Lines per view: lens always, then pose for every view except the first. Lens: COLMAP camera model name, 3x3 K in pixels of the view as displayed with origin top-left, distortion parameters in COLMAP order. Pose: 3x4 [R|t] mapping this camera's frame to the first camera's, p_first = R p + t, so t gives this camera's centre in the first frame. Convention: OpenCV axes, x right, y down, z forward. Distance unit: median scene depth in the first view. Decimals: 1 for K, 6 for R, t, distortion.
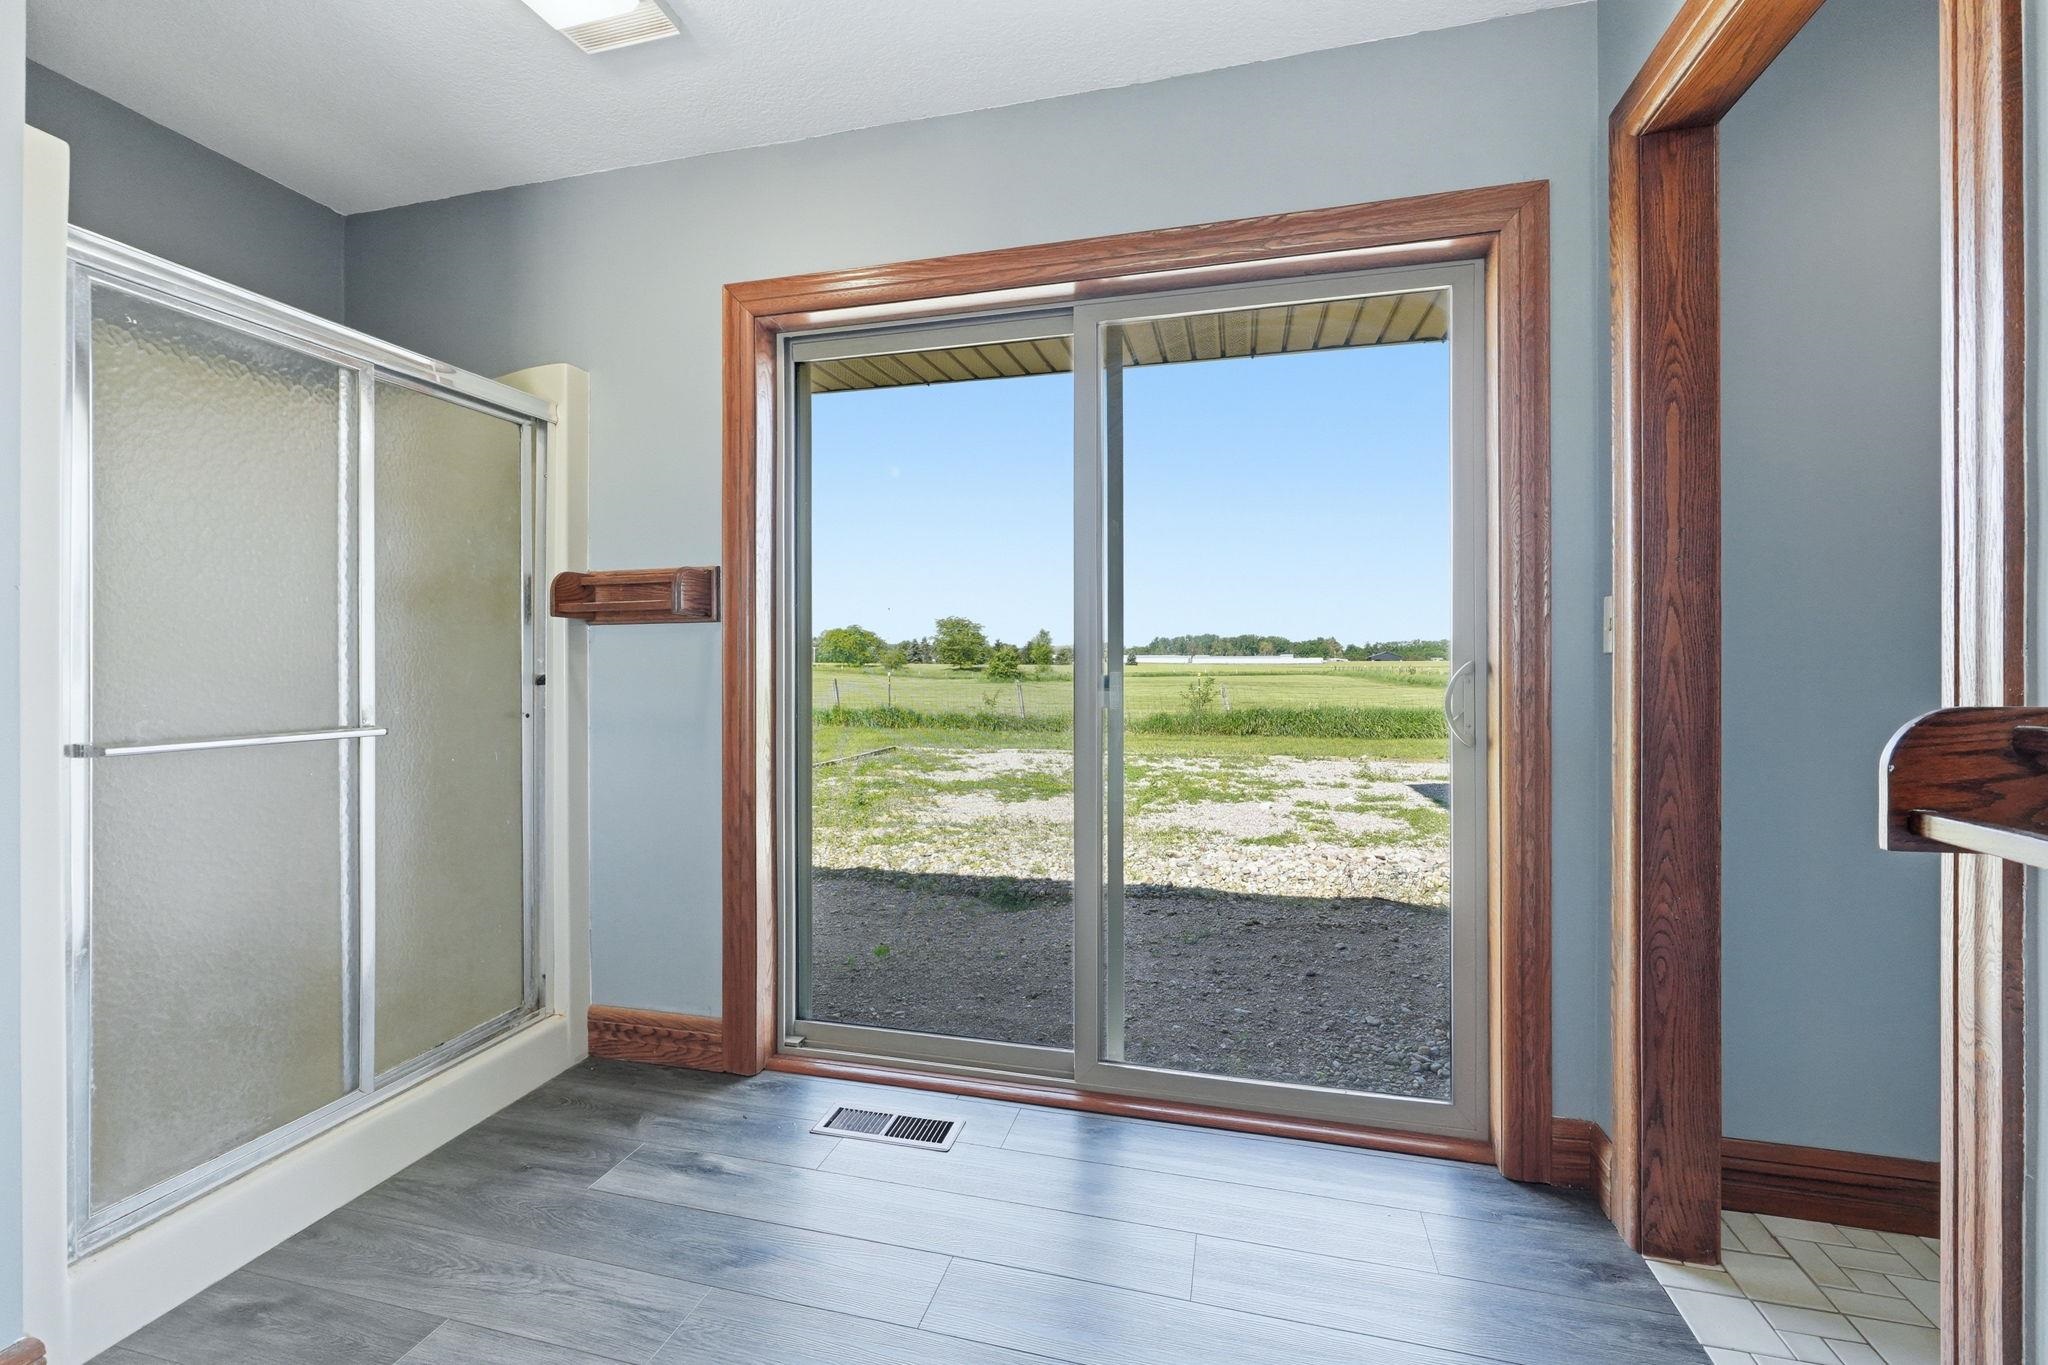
lens RADIAL K [[866.0, 0, 1012.8], [0, 866.0, 665.7], [0, 0, 1]] dist [0.002605, -0.000053]
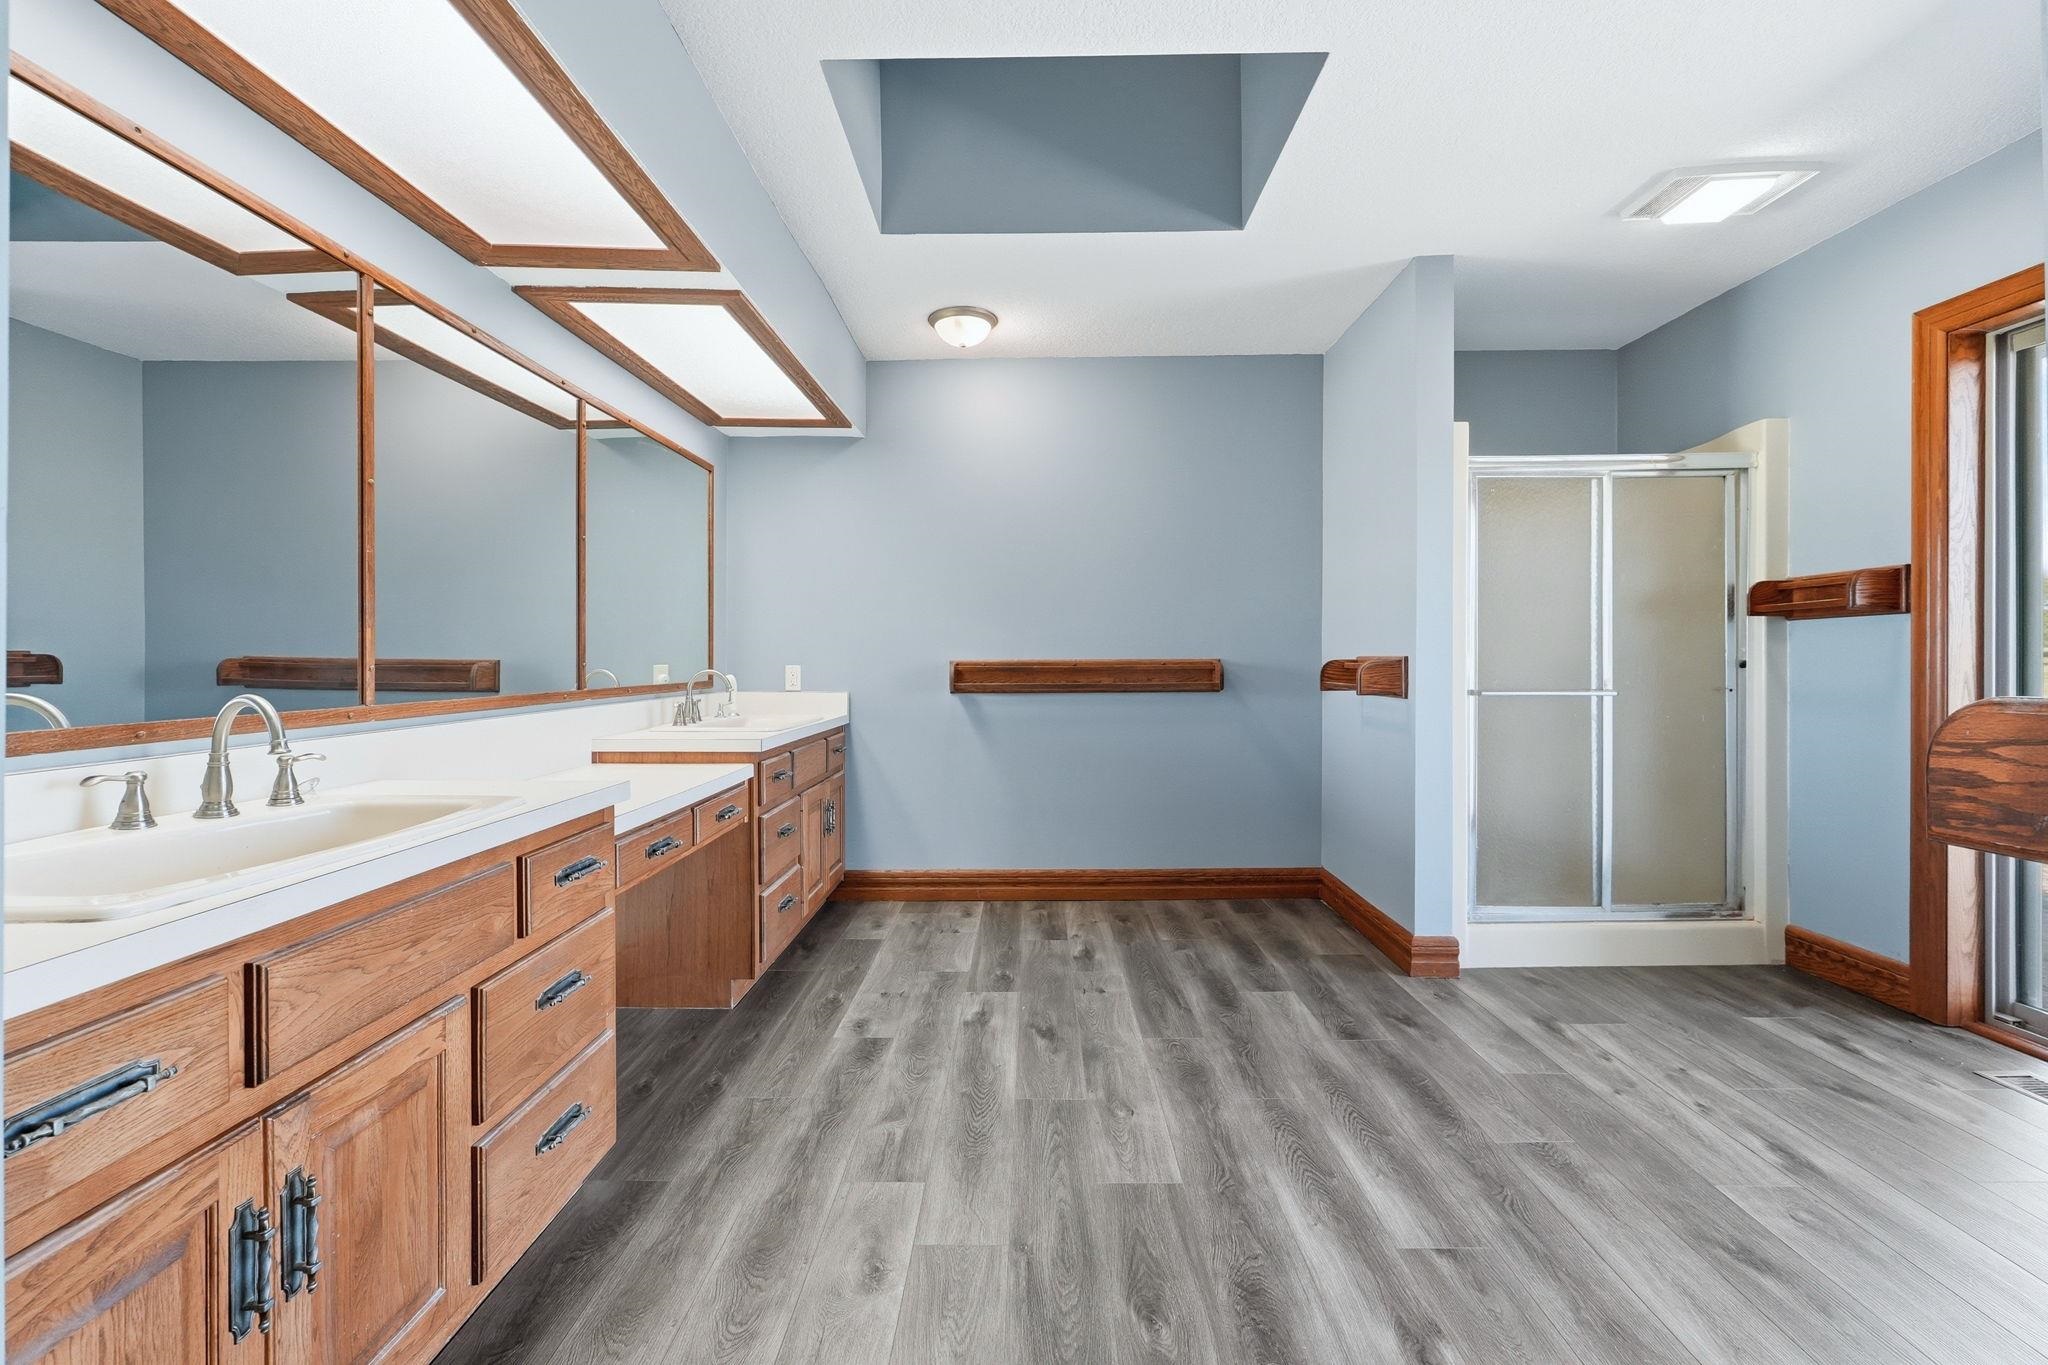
lens RADIAL K [[866.0, 0, 1017.2], [0, 866.0, 665.5], [0, 0, 1]] dist [0.002605, -0.000053]
pose [[0.237009, 0.005916, -0.971489, 0.487833], [-0.000445, 0.999982, 0.005981, 0.011216], [0.971507, -0.000986, 0.237008, -0.397839]]
